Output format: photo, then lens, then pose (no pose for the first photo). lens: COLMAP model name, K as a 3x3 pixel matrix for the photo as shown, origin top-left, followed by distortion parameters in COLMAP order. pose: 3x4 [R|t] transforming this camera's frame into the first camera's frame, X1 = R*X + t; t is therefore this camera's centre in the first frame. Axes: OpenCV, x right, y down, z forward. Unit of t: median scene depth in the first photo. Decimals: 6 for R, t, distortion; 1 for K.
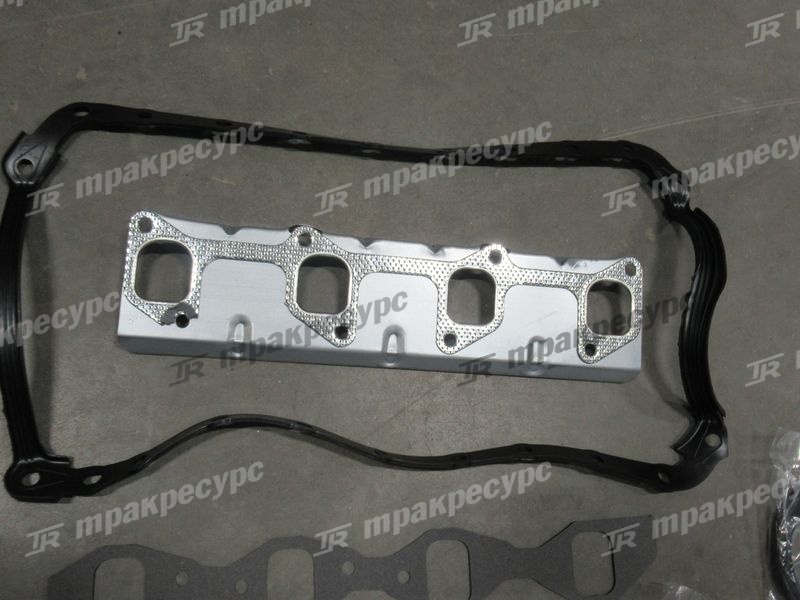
lens RADIAL K [[697.8, 0, 396.5], [0, 697.8, 299.8], [0, 0, 1]] dist [-0.022222, 0.006240]
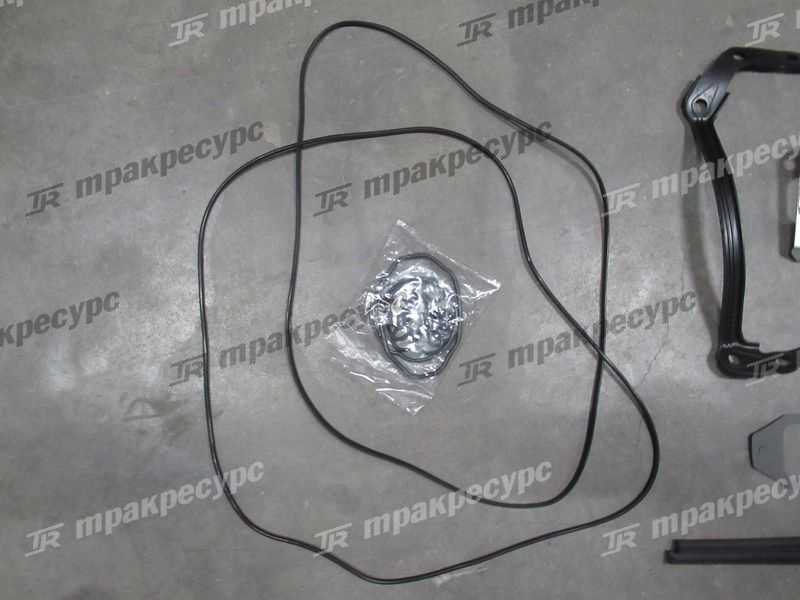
lens RADIAL K [[697.8, 0, 399.5], [0, 697.8, 305.4], [0, 0, 1]] dist [-0.022222, 0.006240]
pose [[0.981893, 0.022472, -0.188096, -0.794438], [0.001330, 0.992097, 0.125469, 0.000337], [0.189429, -0.123448, 0.974103, -0.304555]]
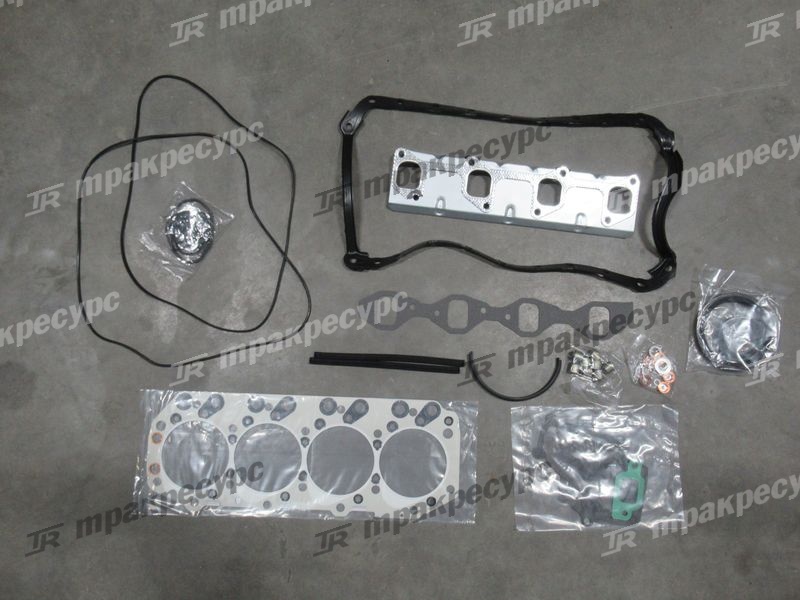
lens RADIAL K [[697.8, 0, 397.9], [0, 697.8, 298.2], [0, 0, 1]] dist [-0.022222, 0.006240]
pose [[0.978141, 0.063224, -0.198097, 0.100226], [-0.039363, 0.991730, 0.122153, 0.076698], [0.204182, -0.111686, 0.972541, -1.198454]]
